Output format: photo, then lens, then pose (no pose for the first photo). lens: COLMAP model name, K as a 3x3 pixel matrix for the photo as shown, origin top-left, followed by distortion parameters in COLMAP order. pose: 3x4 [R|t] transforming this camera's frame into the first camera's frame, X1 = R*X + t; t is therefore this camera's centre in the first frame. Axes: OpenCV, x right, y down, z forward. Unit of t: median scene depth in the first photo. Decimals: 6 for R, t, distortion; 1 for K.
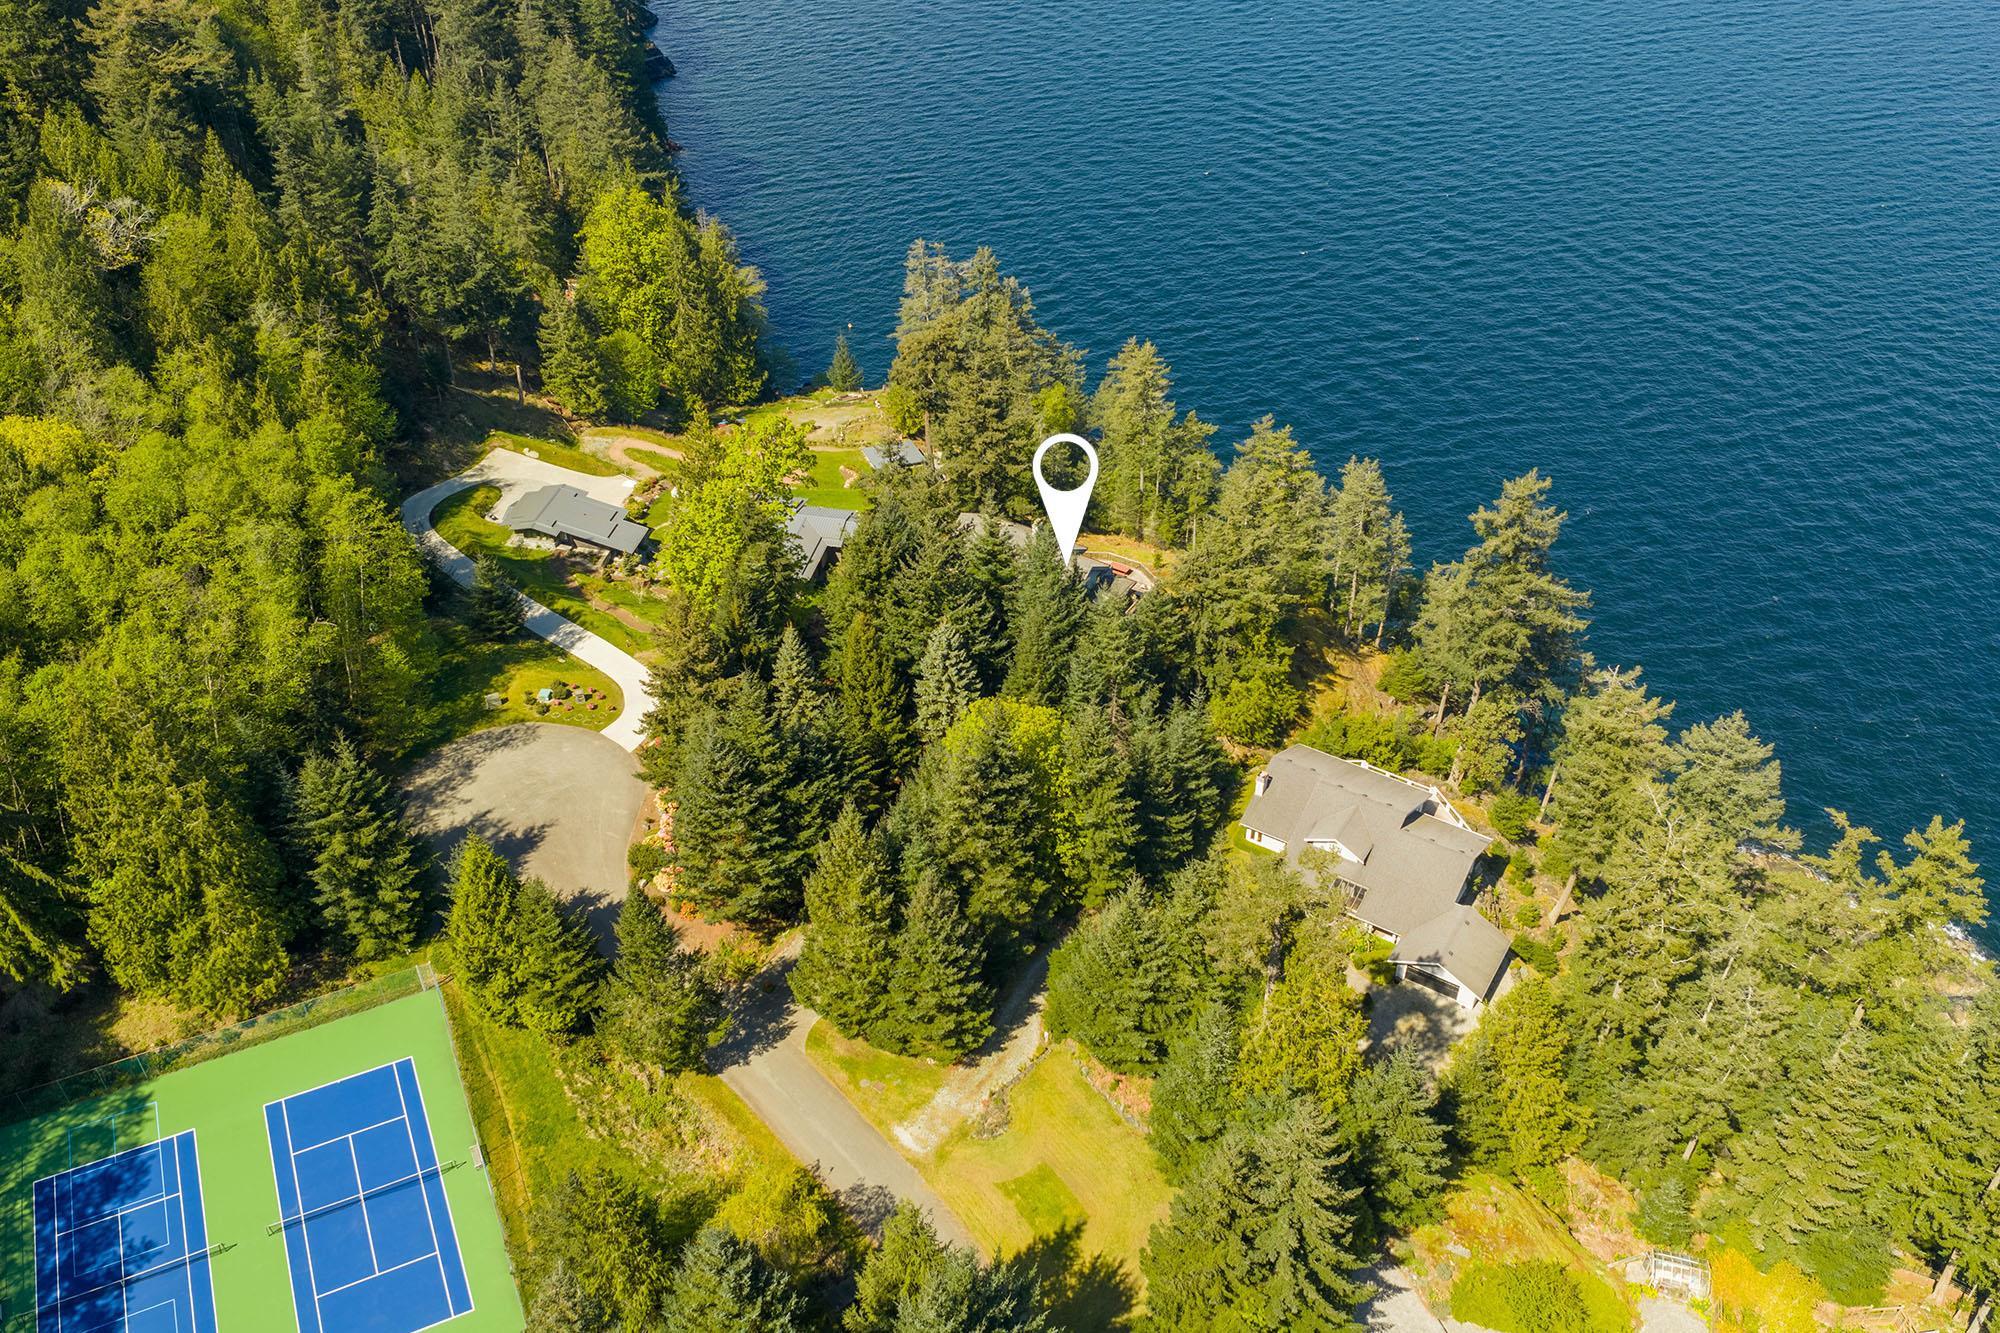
lens RADIAL K [[1675.3, 0, 1000.0], [0, 1675.3, 666.5], [0, 0, 1]] dist [0.001501, -0.002307]
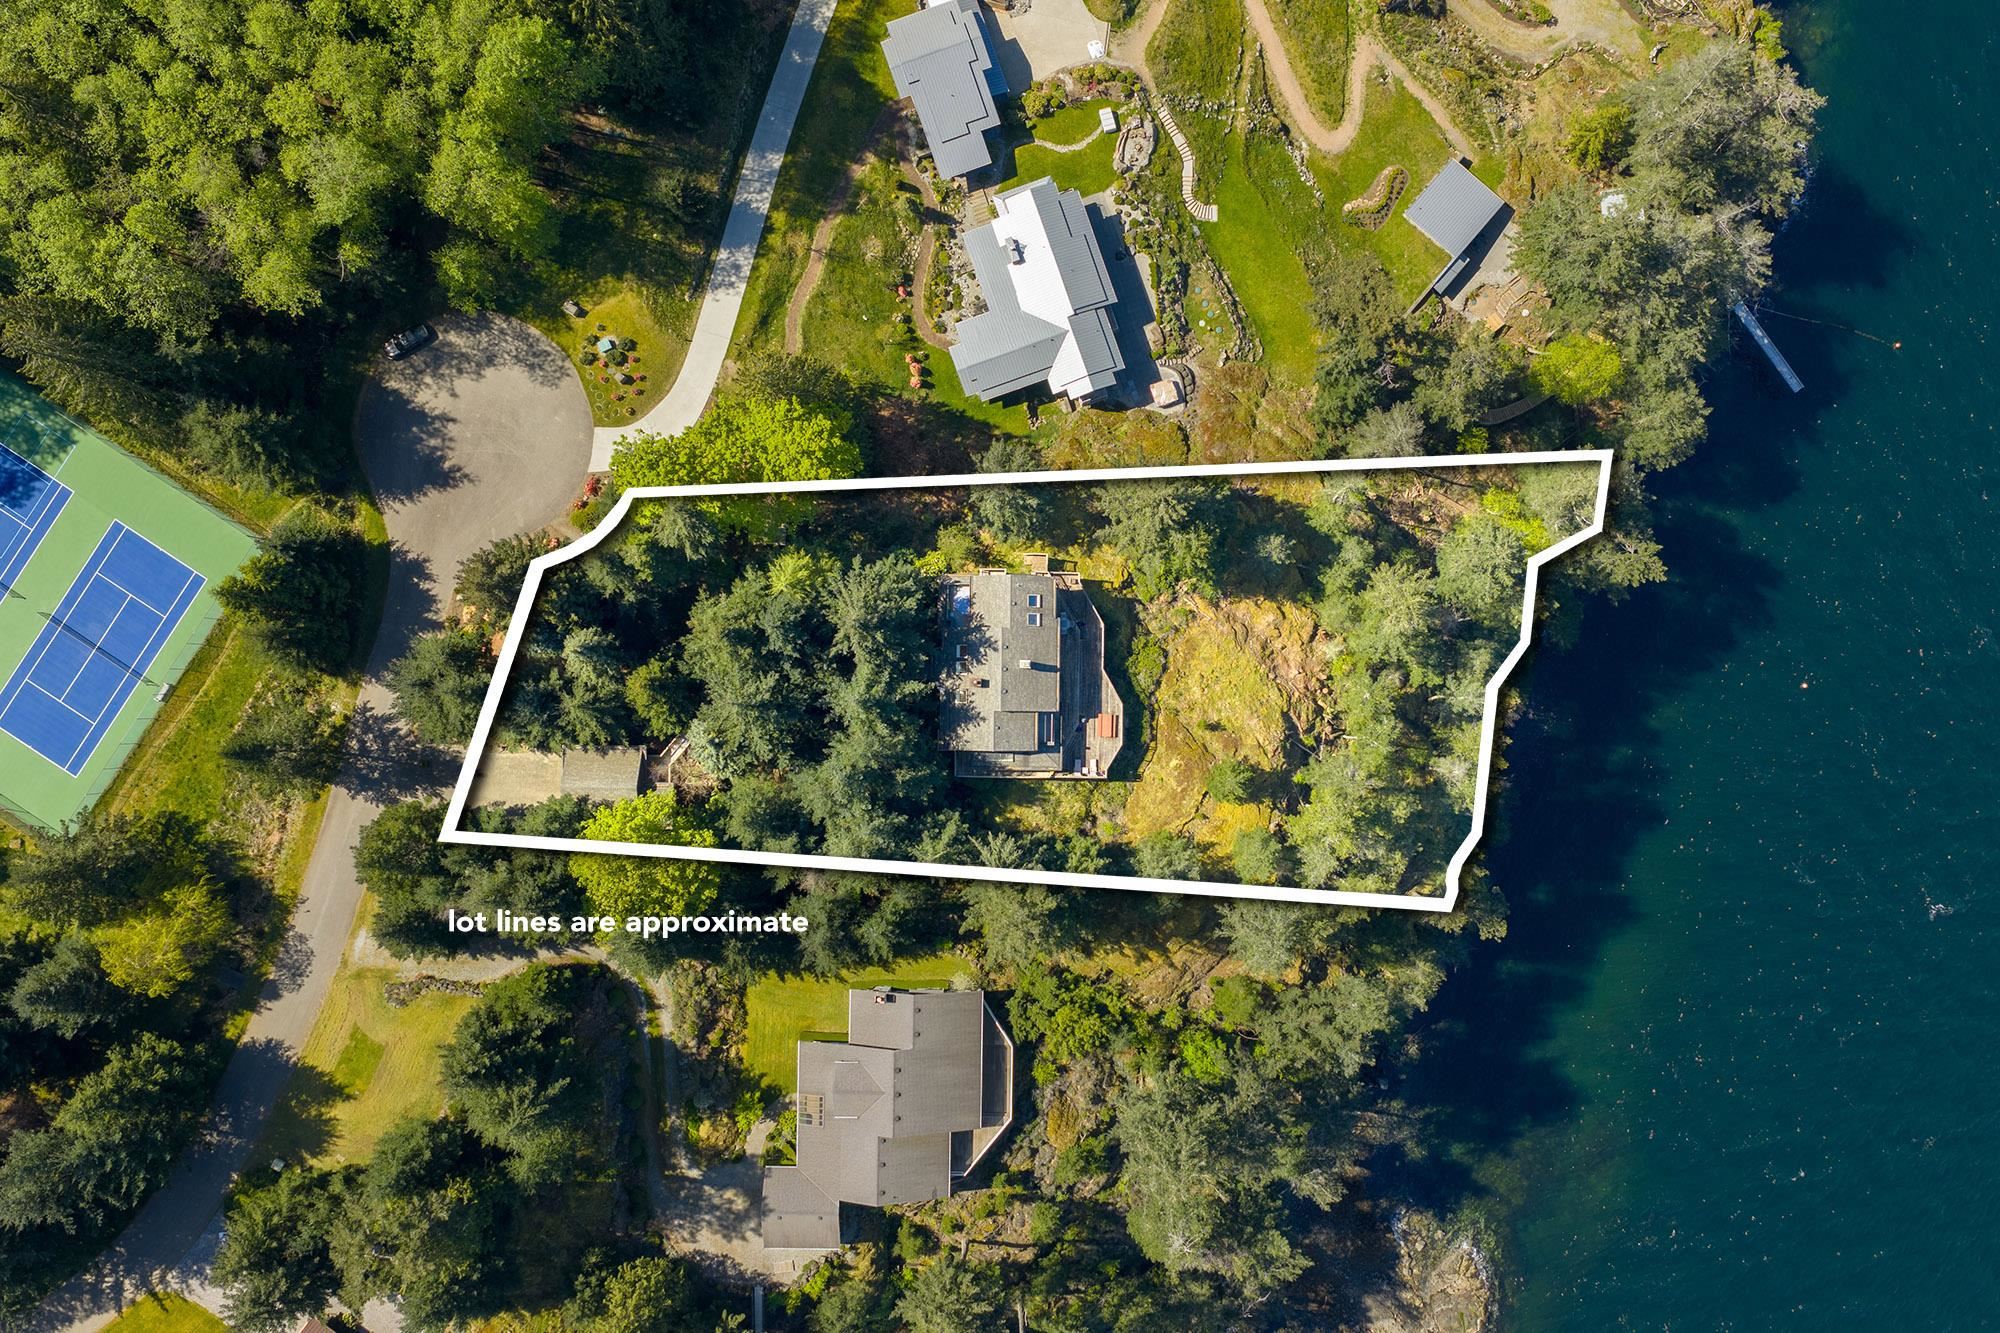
lens RADIAL K [[1675.3, 0, 1000.0], [0, 1675.3, 666.5], [0, 0, 1]] dist [0.001501, -0.002307]
pose [[0.515589, 0.856831, -0.002826, 0.018786], [-0.523201, 0.317439, 0.790881, -0.971010], [0.678549, -0.406291, 0.611963, 0.545184]]
